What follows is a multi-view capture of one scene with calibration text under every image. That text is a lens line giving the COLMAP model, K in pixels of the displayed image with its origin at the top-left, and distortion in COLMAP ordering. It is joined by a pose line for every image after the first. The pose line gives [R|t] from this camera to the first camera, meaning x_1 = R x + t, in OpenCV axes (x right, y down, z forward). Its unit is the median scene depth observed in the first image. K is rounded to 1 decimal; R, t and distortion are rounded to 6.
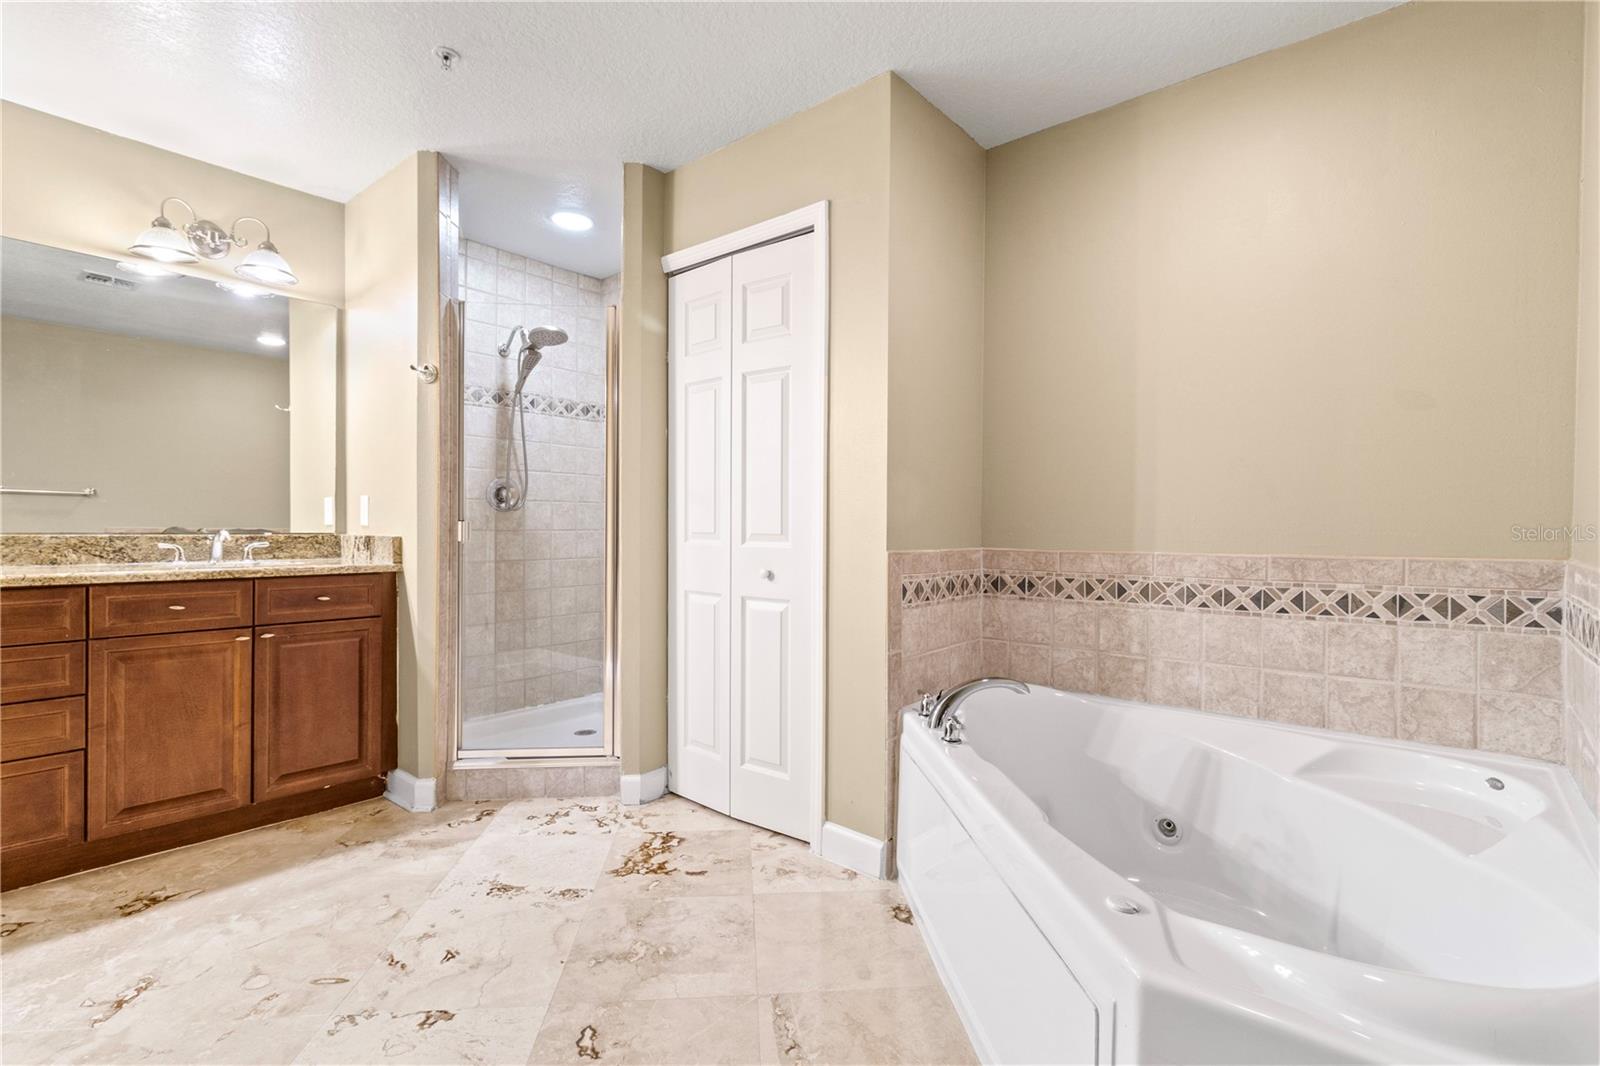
lens RADIAL K [[738.9, 0, 801.4], [0, 738.9, 536.2], [0, 0, 1]] dist [0.002226, 0.000321]
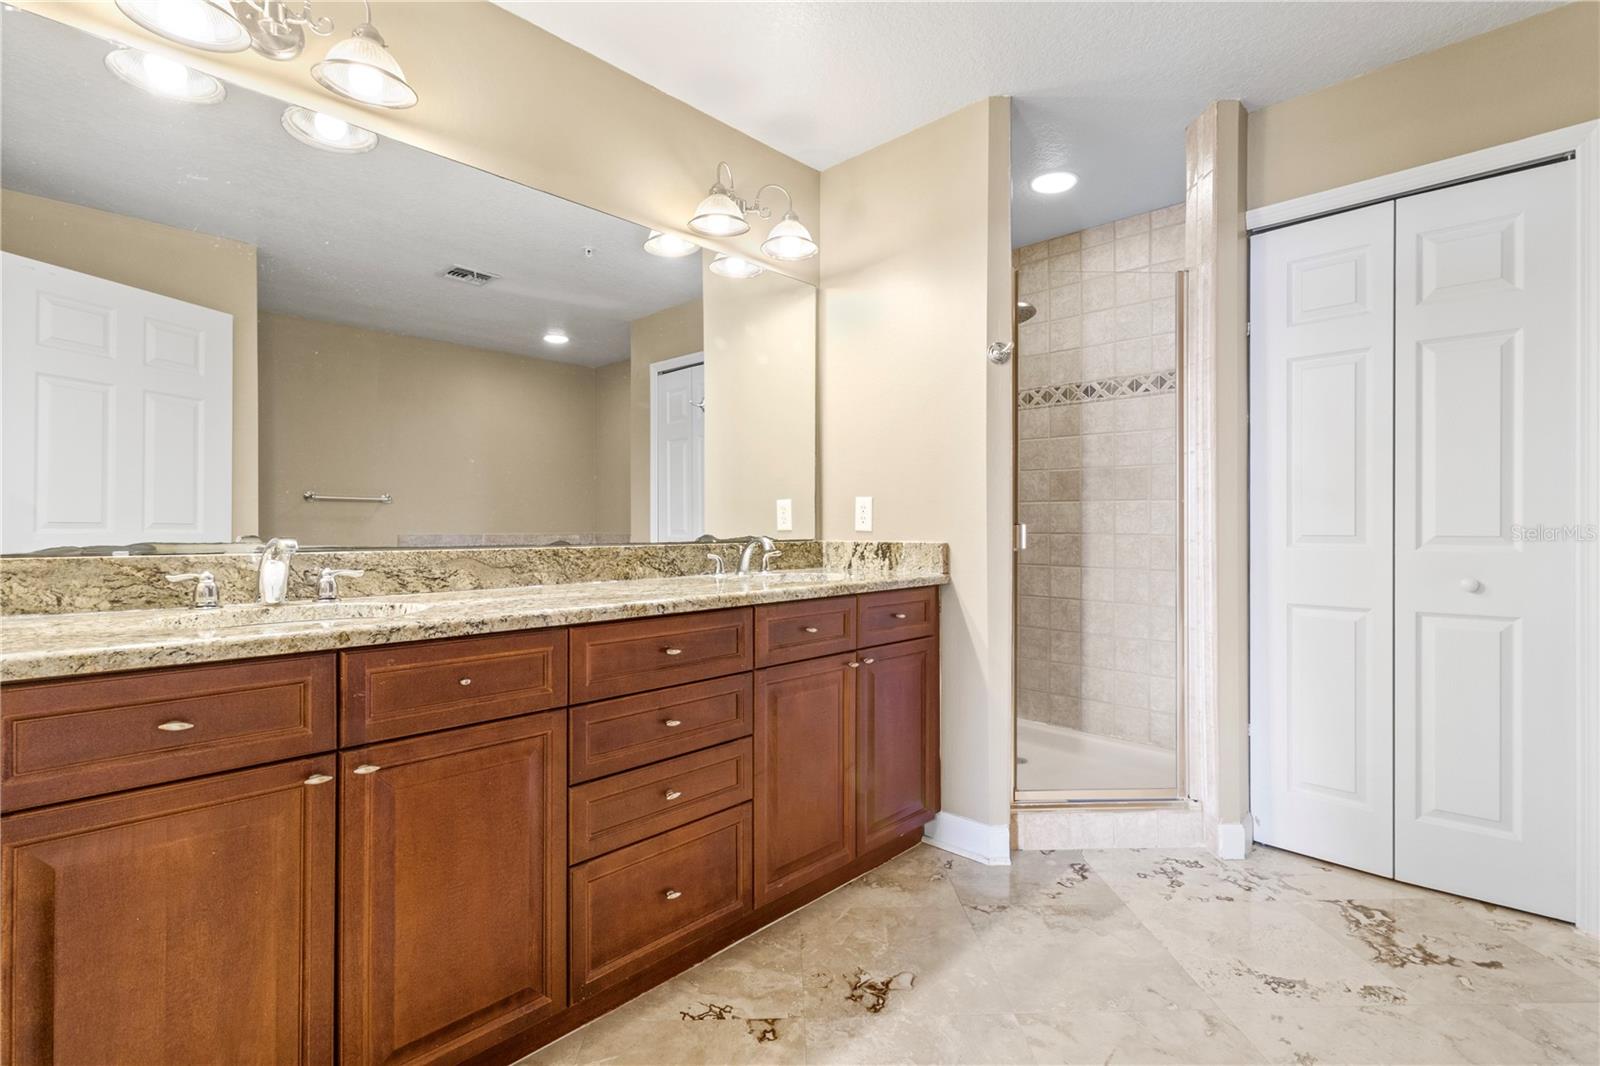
lens RADIAL K [[741.7, 0, 806.4], [0, 741.7, 527.3], [0, 0, 1]] dist [0.001789, -0.000047]
pose [[0.997802, -0.010965, -0.065346, -0.677386], [0.010280, 0.999889, -0.010808, -0.010746], [0.065457, 0.010112, 0.997804, 0.125054]]
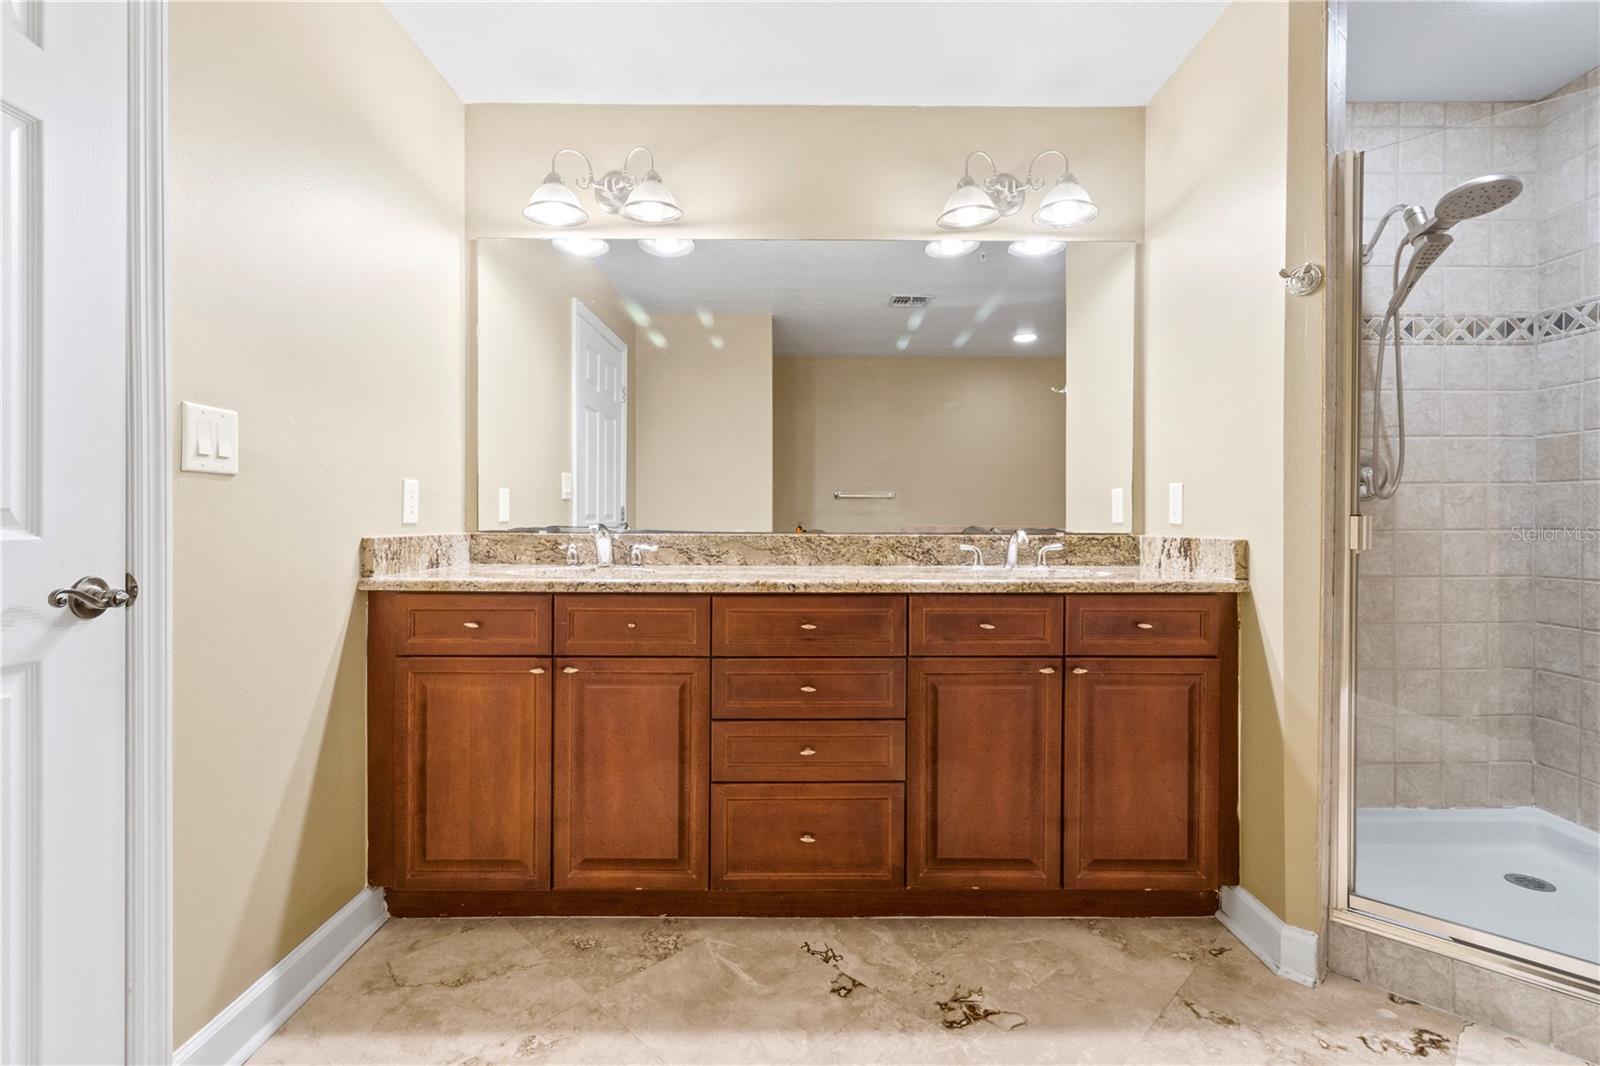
lens RADIAL K [[738.8, 0, 805.2], [0, 738.8, 522.0], [0, 0, 1]] dist [0.000646, 0.000301]
pose [[0.644271, -0.005243, -0.764779, -0.300198], [-0.005098, 0.999925, -0.011150, -0.006712], [0.764780, 0.011083, 0.644196, 0.276431]]
